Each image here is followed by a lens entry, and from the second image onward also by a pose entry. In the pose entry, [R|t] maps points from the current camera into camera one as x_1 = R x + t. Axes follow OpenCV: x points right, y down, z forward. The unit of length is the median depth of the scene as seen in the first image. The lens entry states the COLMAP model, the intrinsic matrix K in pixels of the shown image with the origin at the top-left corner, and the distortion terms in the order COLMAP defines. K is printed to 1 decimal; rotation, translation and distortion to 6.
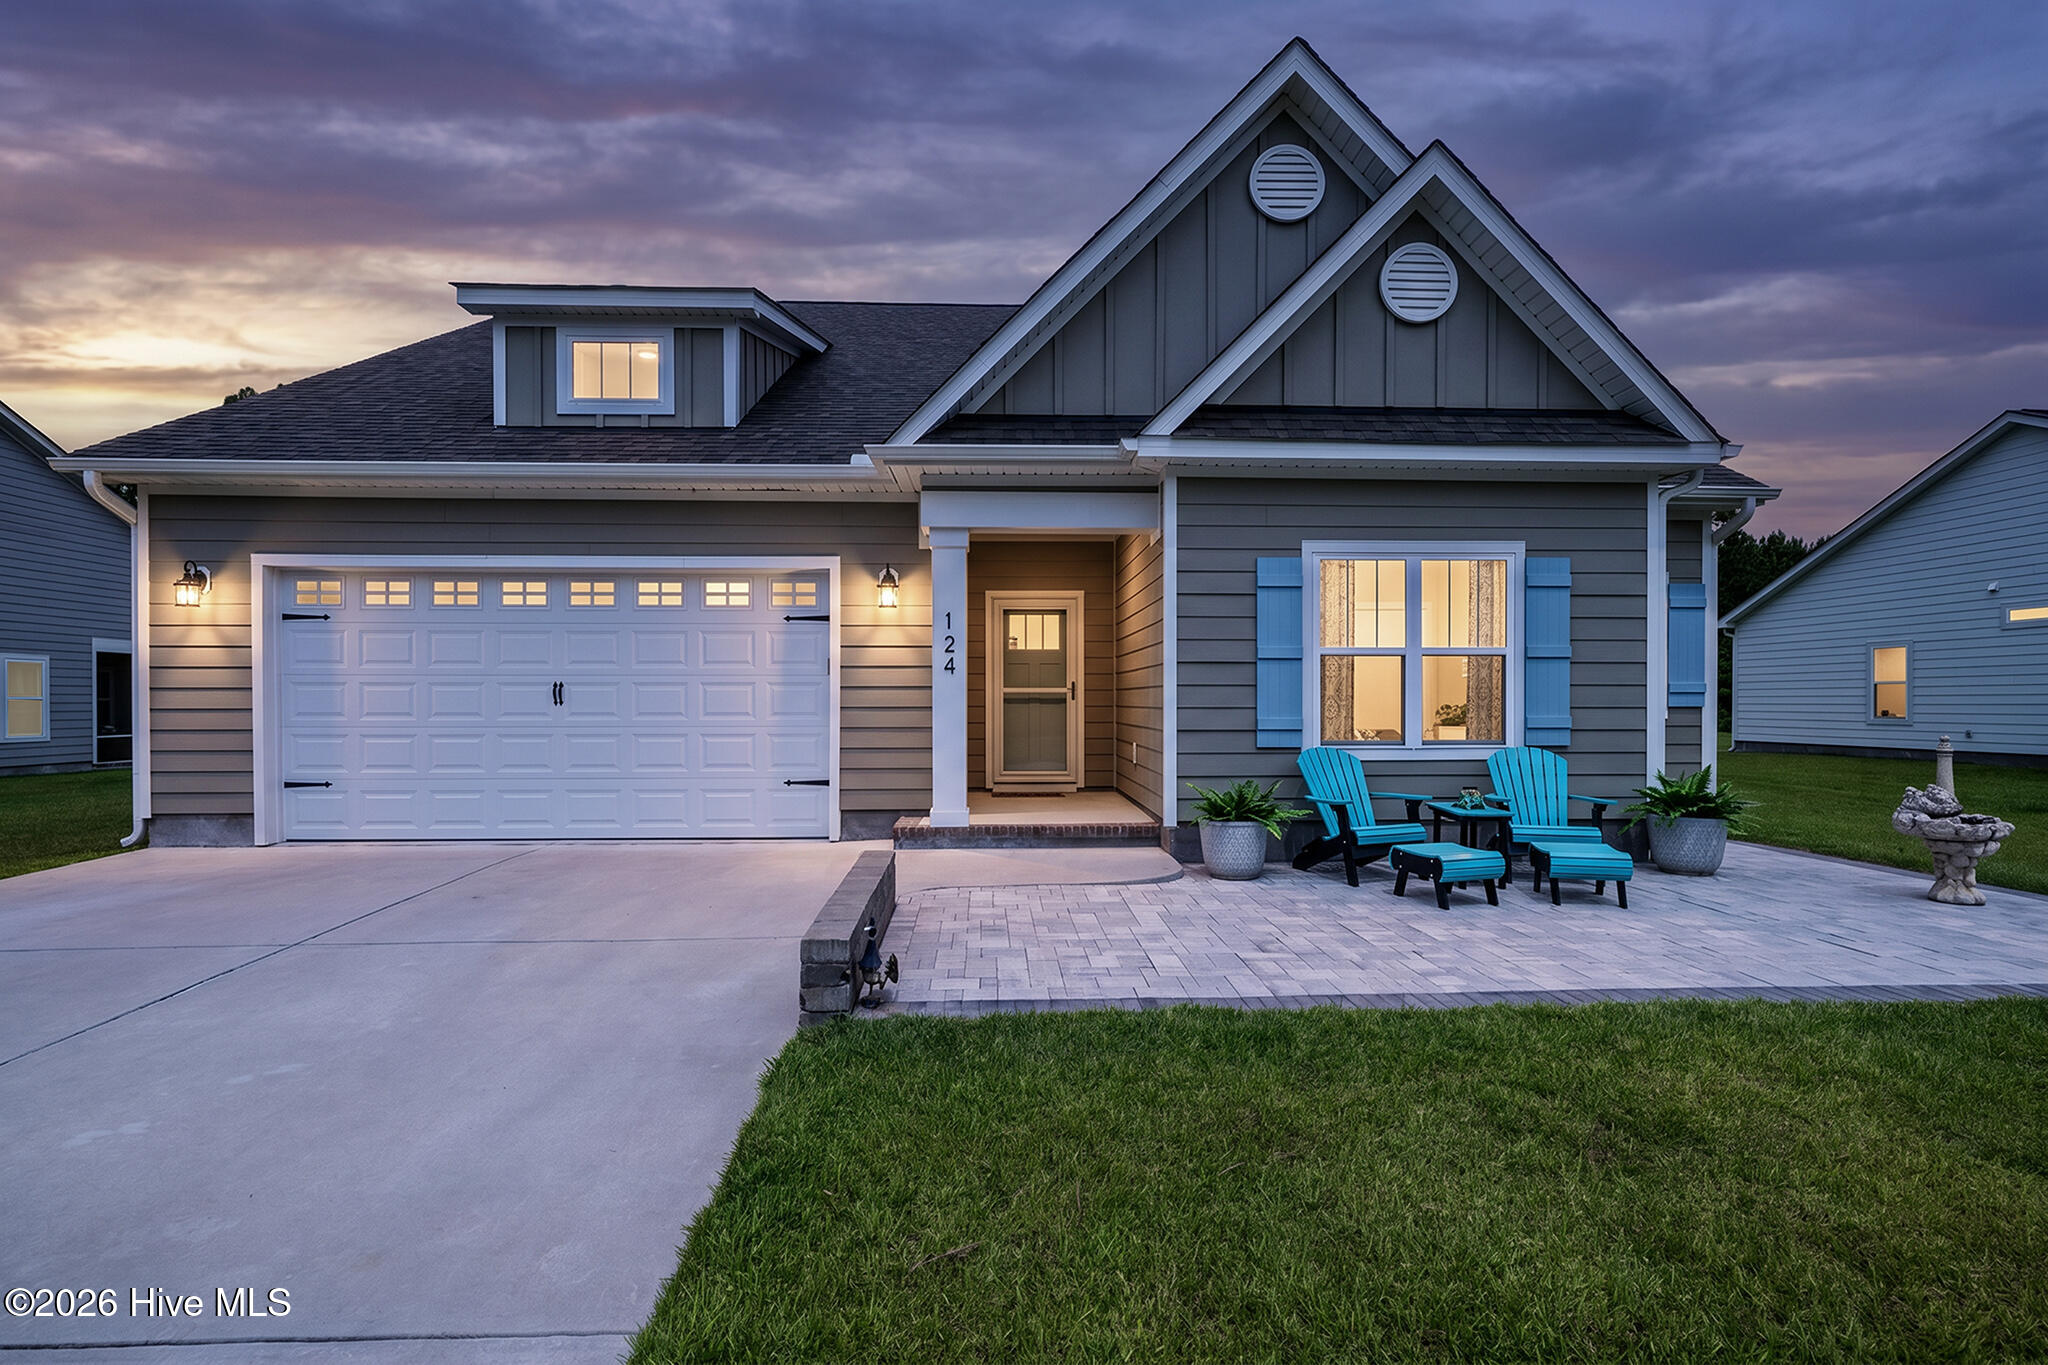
lens RADIAL K [[896.3, 0, 1088.0], [0, 896.3, 706.8], [0, 0, 1]] dist [0.001875, 0.000200]
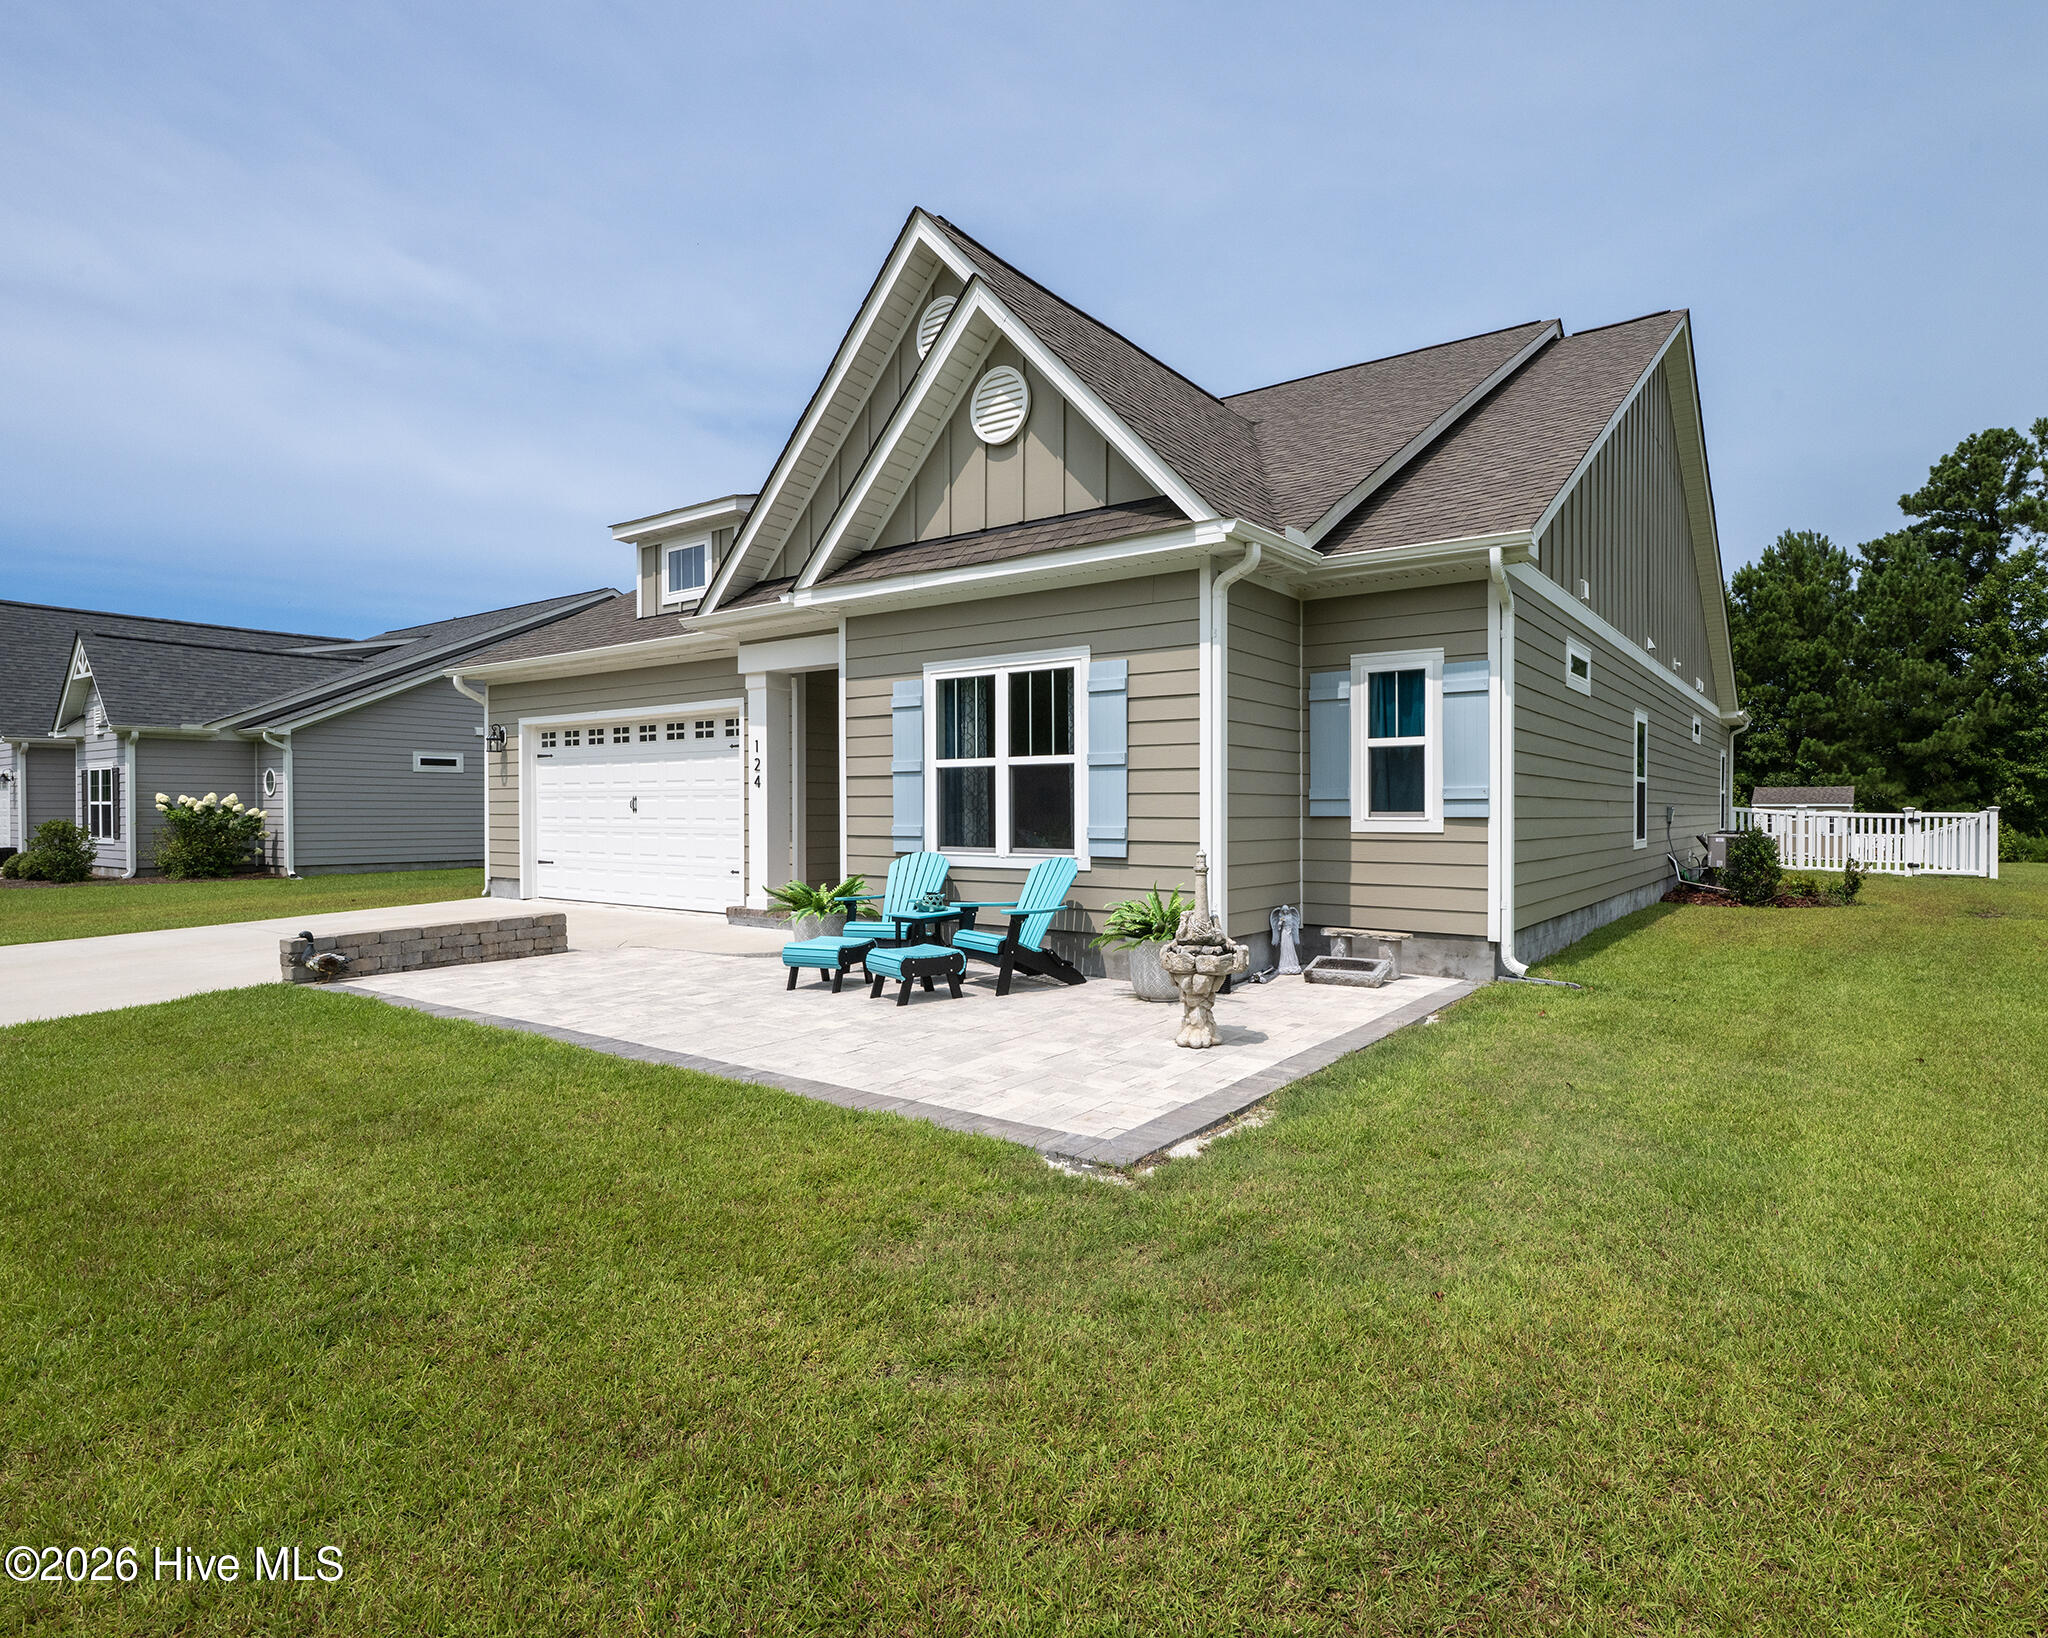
lens RADIAL K [[1070.8, 0, 1172.5], [0, 1070.8, 831.3], [0, 0, 1]] dist [-0.003464, -0.000433]
pose [[0.815077, 0.014004, -0.579184, 1.249463], [-0.006577, 0.999867, 0.014920, -0.001897], [0.579316, -0.008352, 0.815061, 0.107490]]
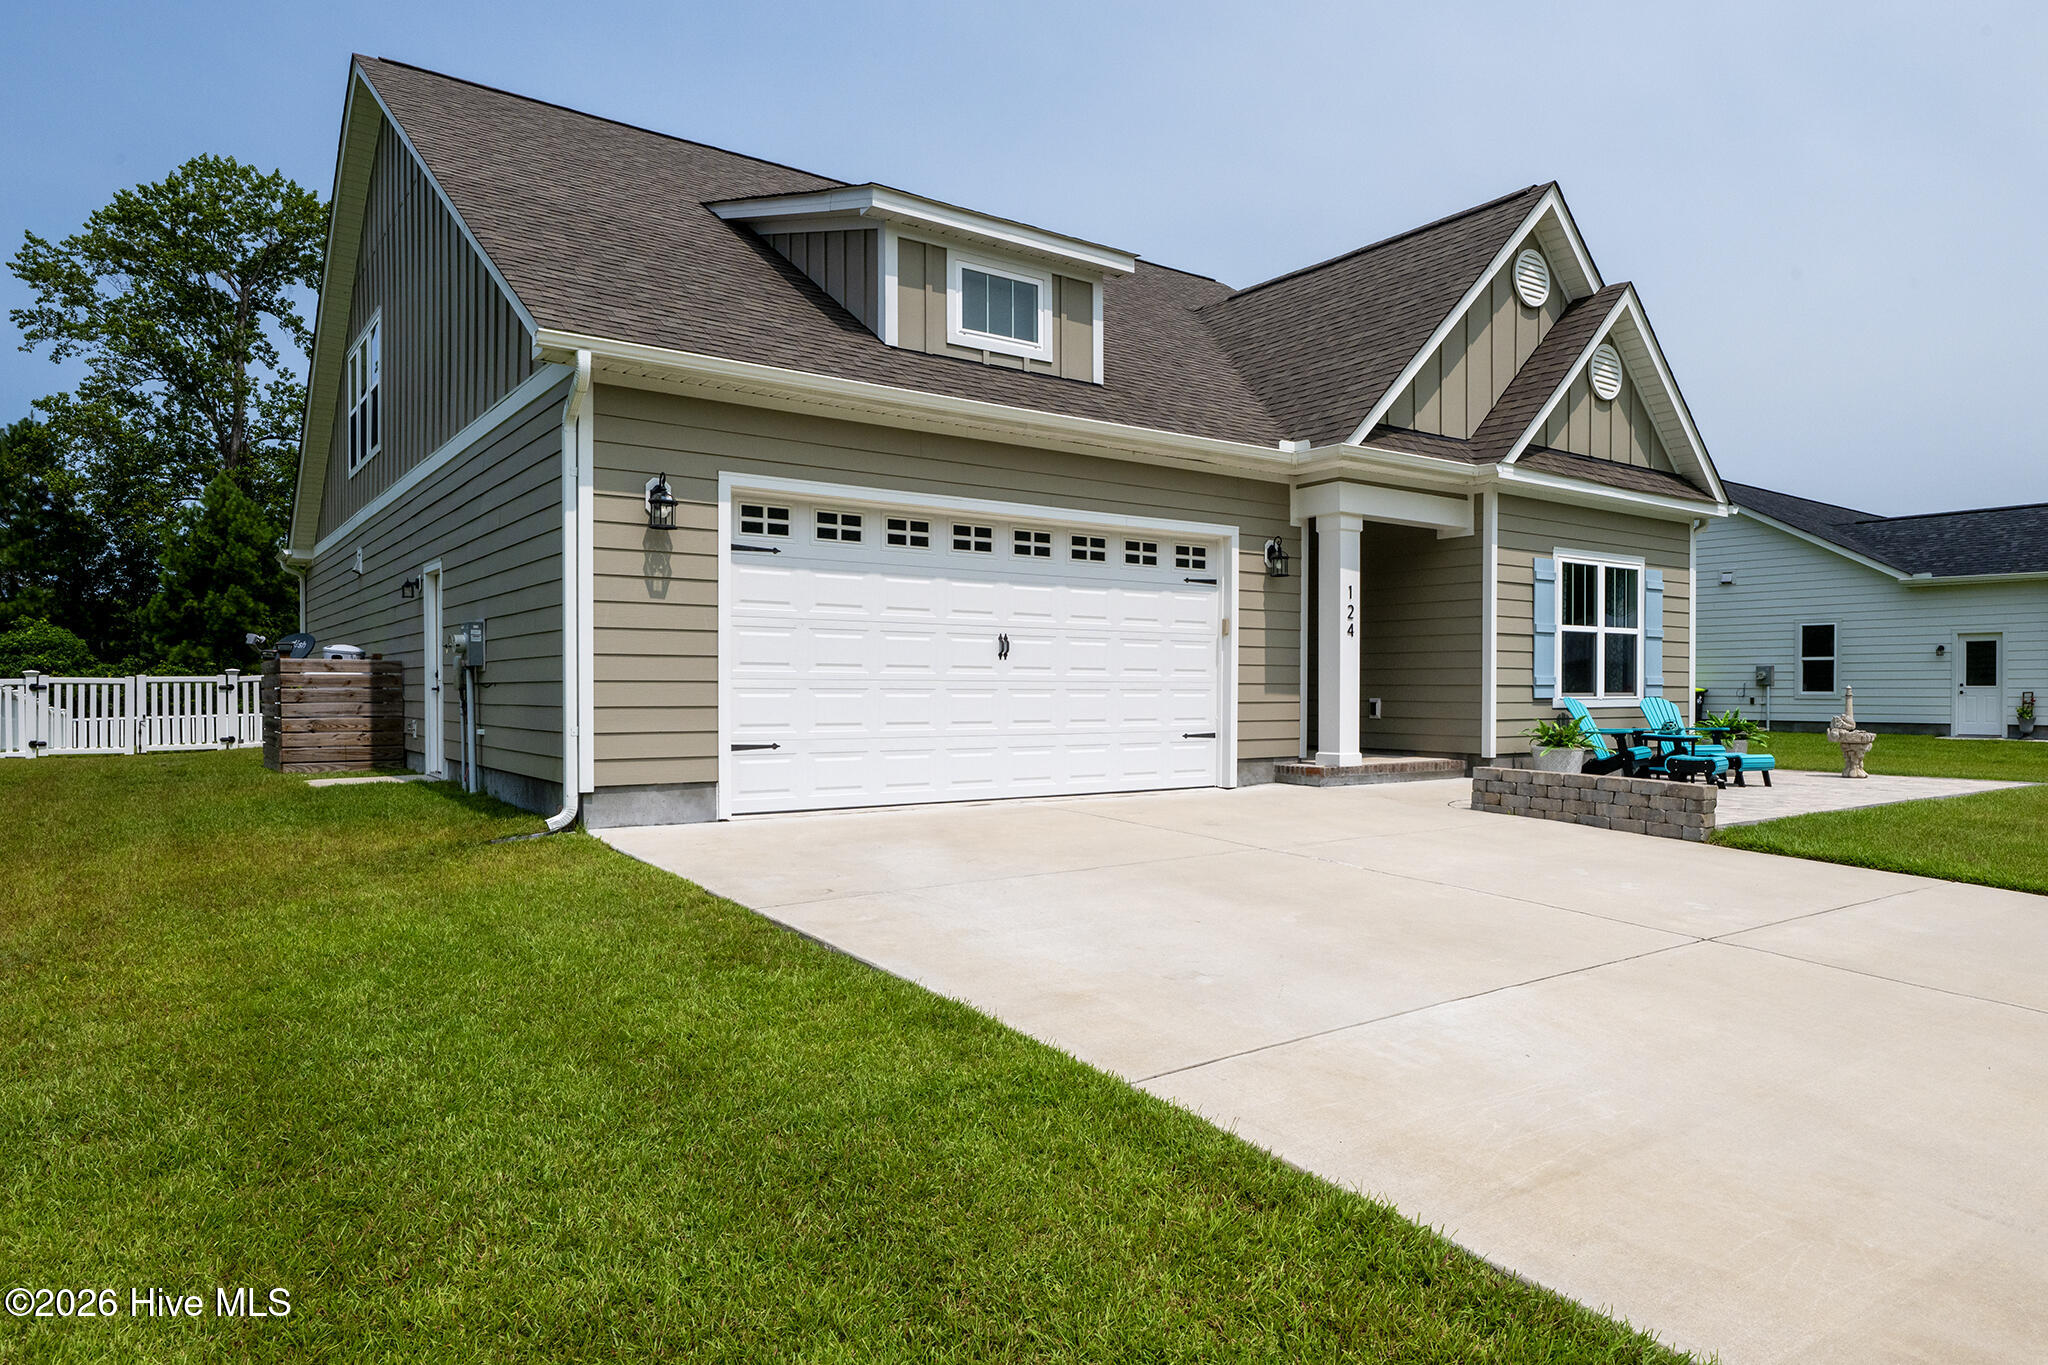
lens RADIAL K [[1265.7, 0, 1144.1], [0, 1265.7, 692.2], [0, 0, 1]] dist [-0.005218, -0.000630]
pose [[0.812308, 0.002515, 0.583223, -1.401649], [-0.001186, 0.999996, -0.002661, 0.042444], [-0.583227, 0.001470, 0.812308, -0.204792]]
